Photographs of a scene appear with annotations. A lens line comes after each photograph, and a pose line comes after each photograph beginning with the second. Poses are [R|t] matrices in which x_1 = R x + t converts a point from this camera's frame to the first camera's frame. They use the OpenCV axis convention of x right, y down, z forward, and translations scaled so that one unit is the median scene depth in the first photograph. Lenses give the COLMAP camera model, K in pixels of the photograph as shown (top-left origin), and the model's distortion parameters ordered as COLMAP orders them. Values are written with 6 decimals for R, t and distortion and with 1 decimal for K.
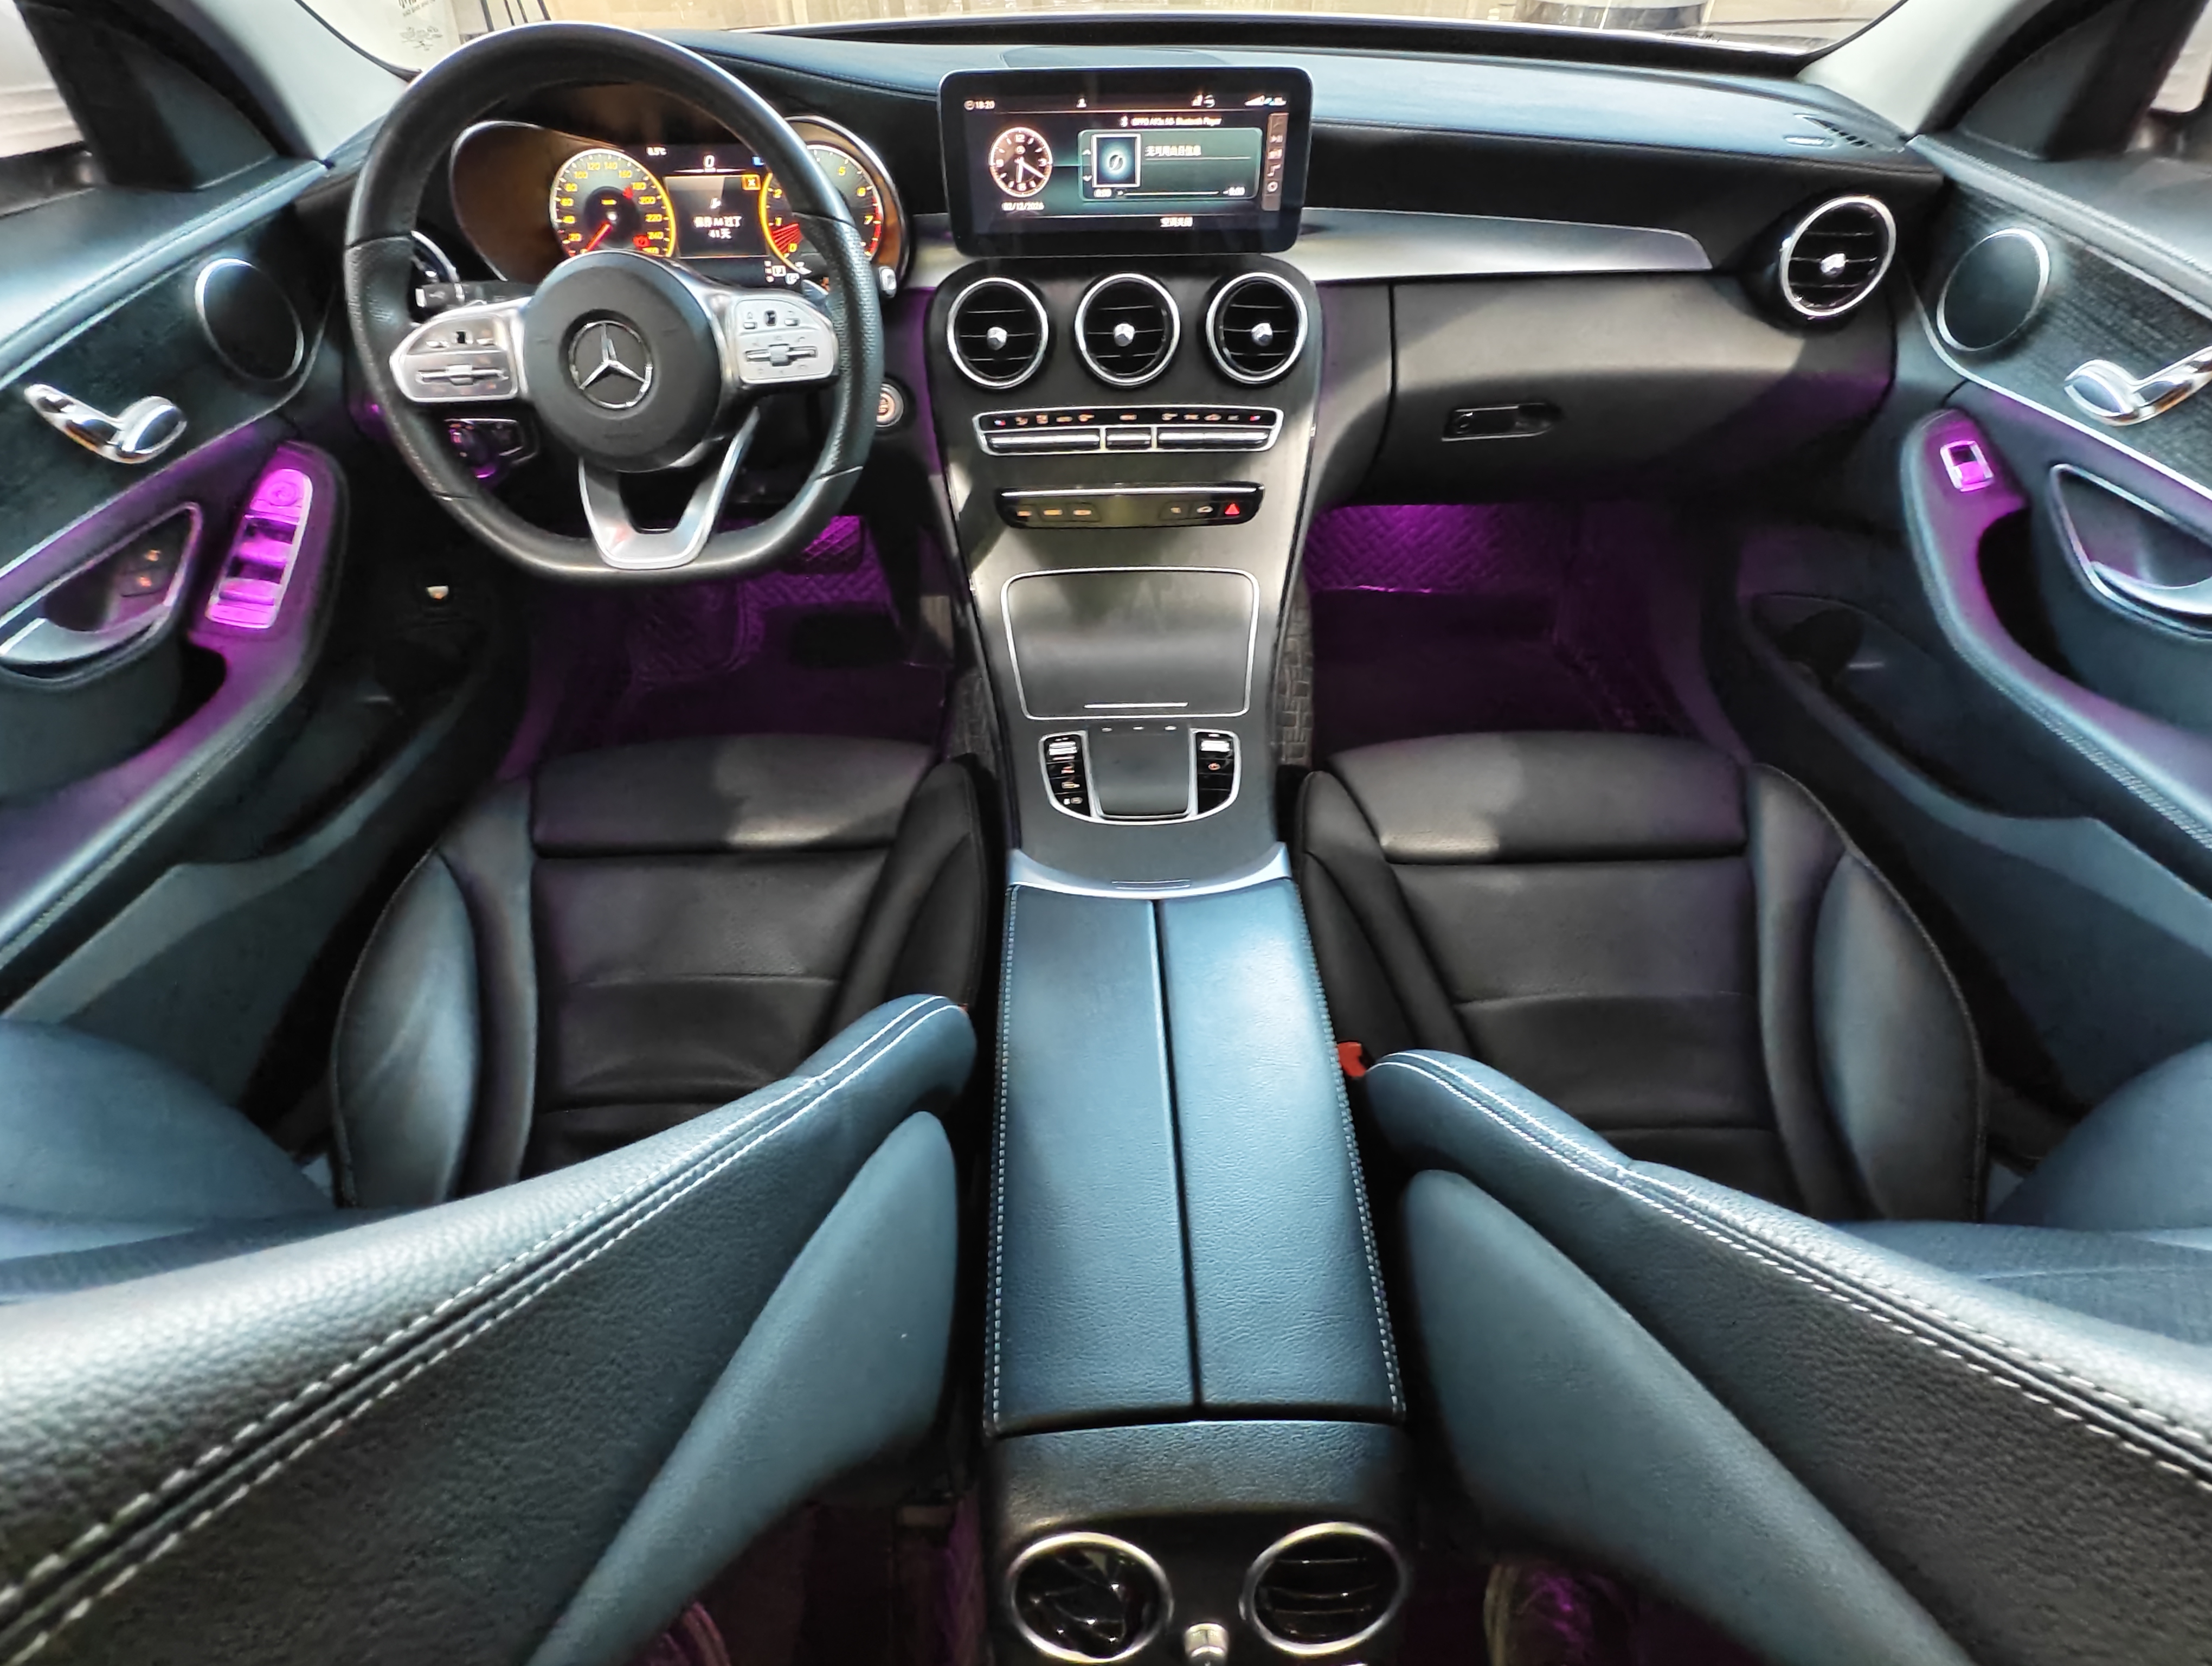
lens RADIAL K [[1040.5, 0, 1099.3], [0, 1040.5, 826.9], [0, 0, 1]] dist [-0.043065, 0.020514]
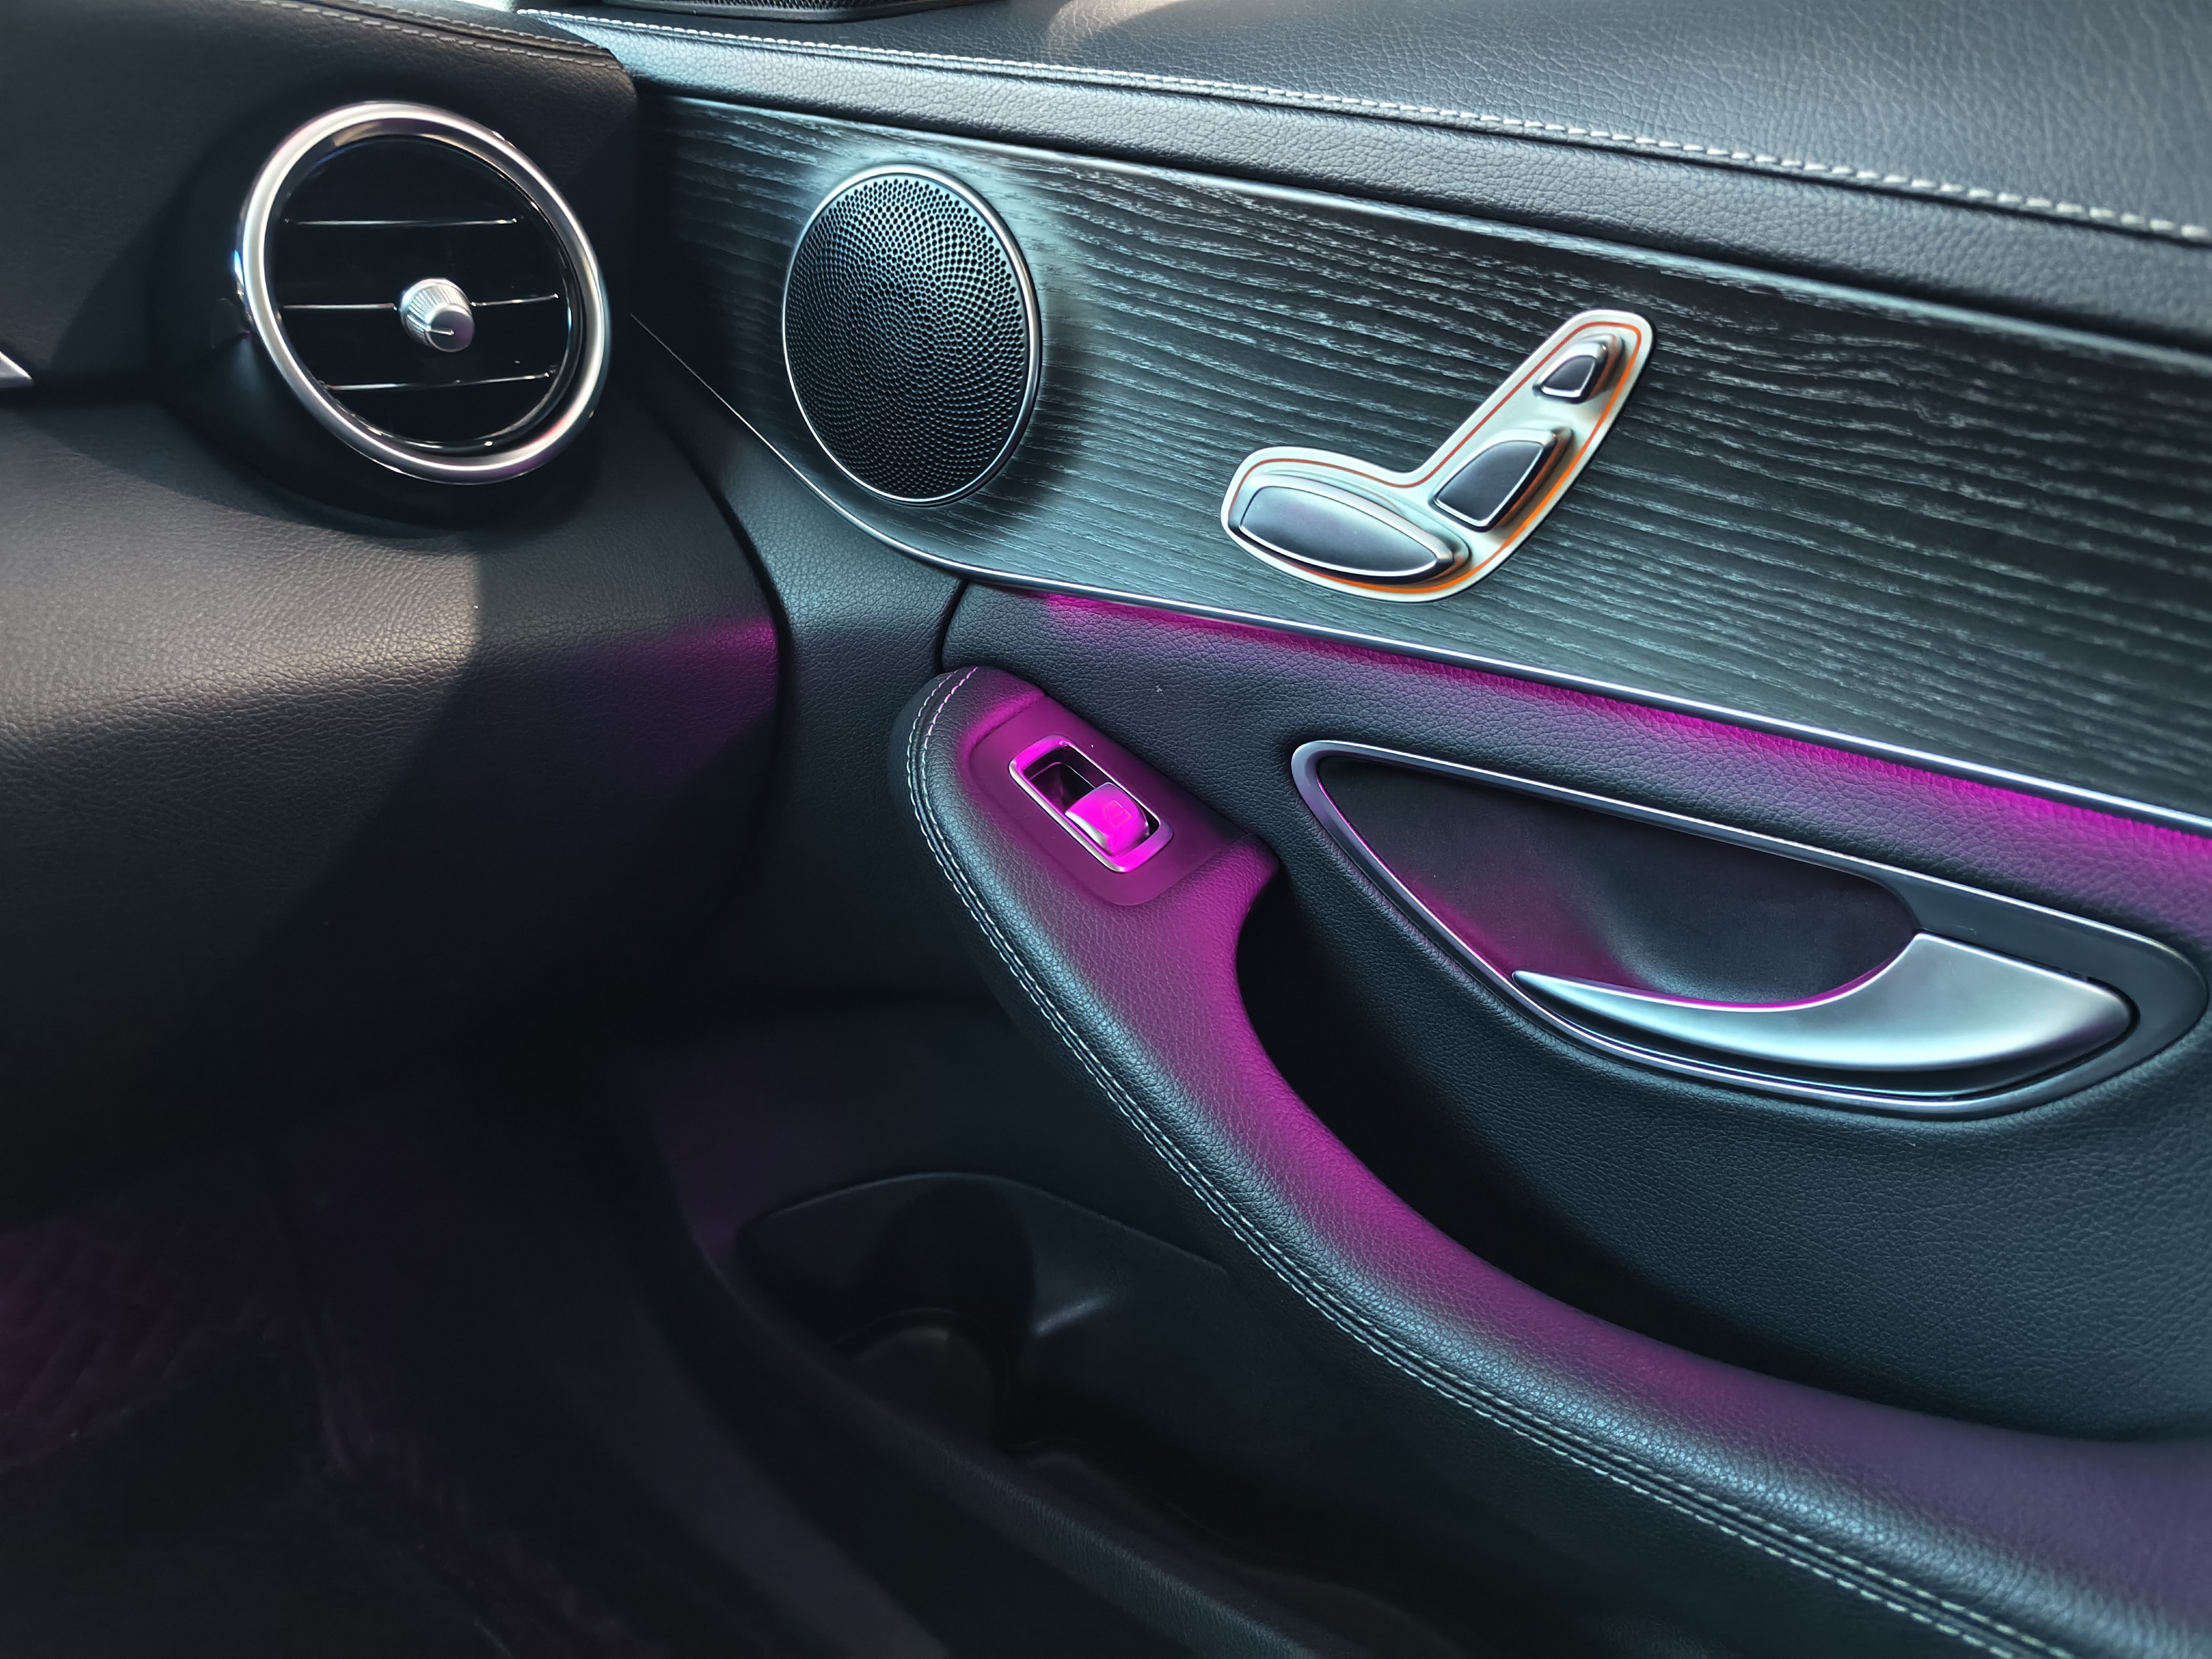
lens RADIAL K [[1587.1, 0, 1106.3], [0, 1587.1, 836.5], [0, 0, 1]] dist [-0.004291, -0.009653]
pose [[0.670030, -0.240565, 0.702274, 0.520105], [0.481026, 0.861245, -0.163920, -0.270902], [-0.565397, 0.447644, 0.692778, 0.676120]]
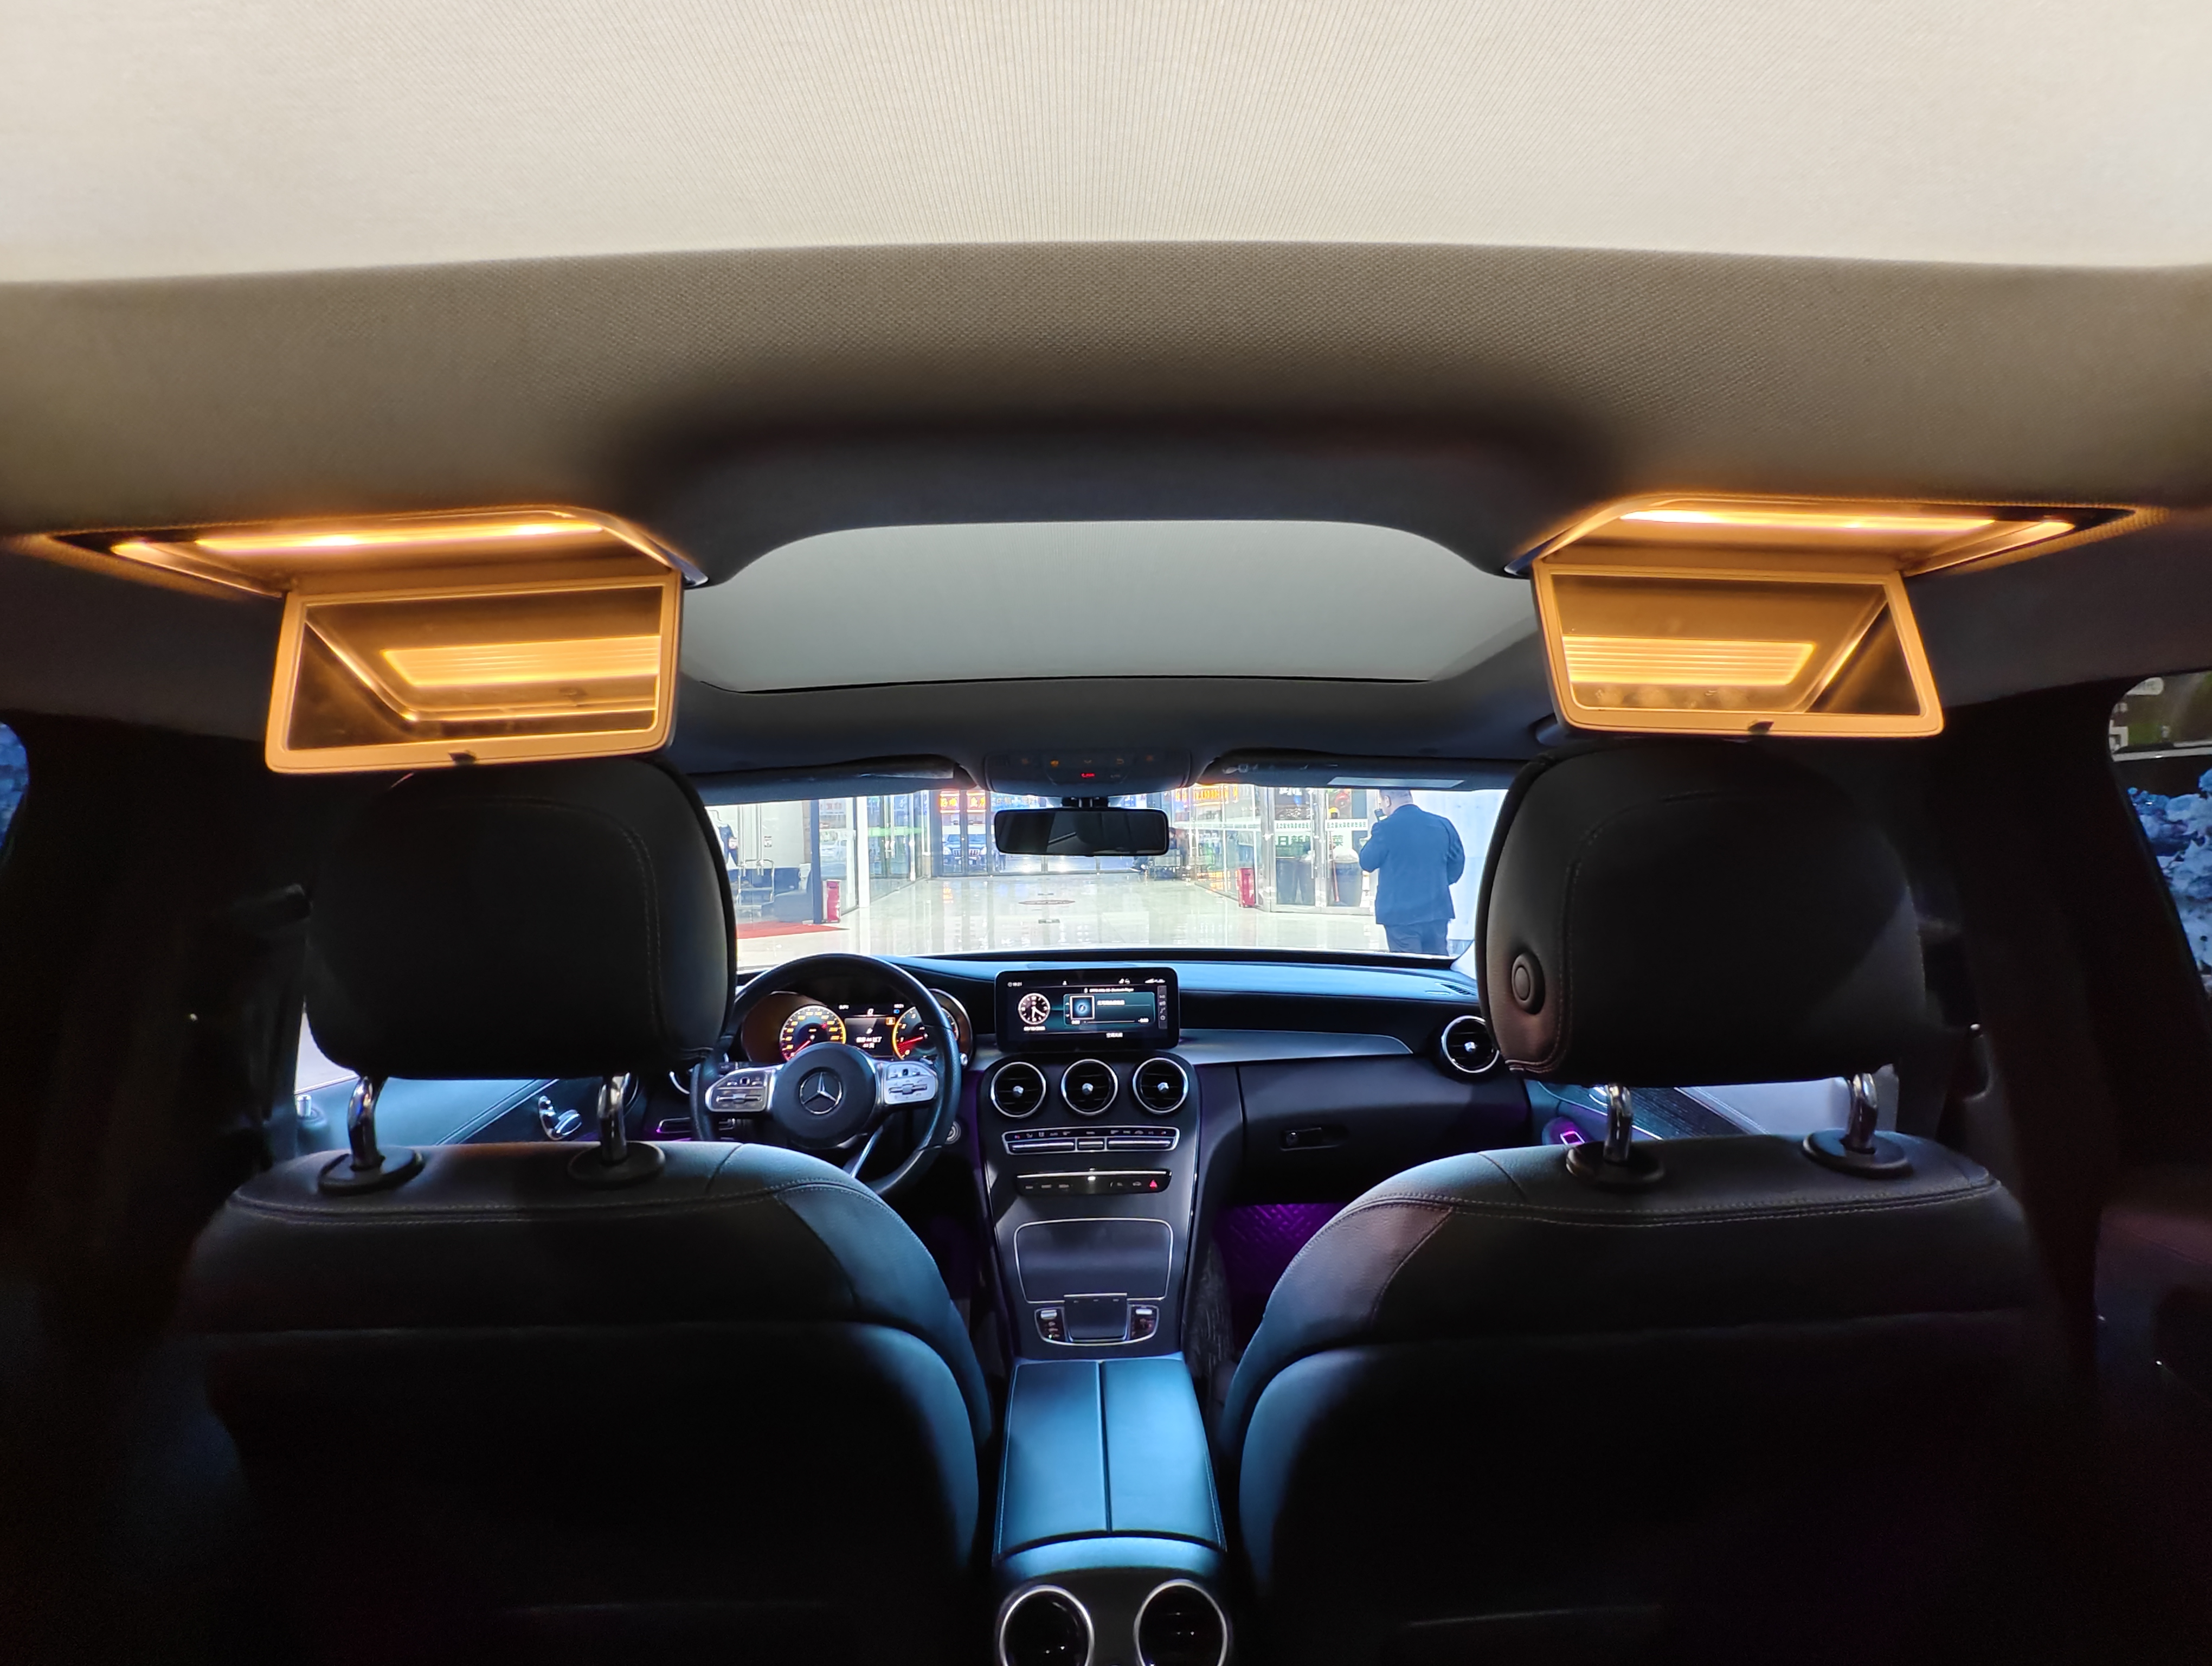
lens RADIAL K [[1040.5, 0, 1099.3], [0, 1040.5, 826.9], [0, 0, 1]] dist [-0.043065, 0.020514]
pose [[0.999920, -0.012343, 0.002933, 0.046262], [0.010770, 0.703697, -0.710418, 0.512608], [0.006705, 0.710393, 0.703774, -0.636575]]
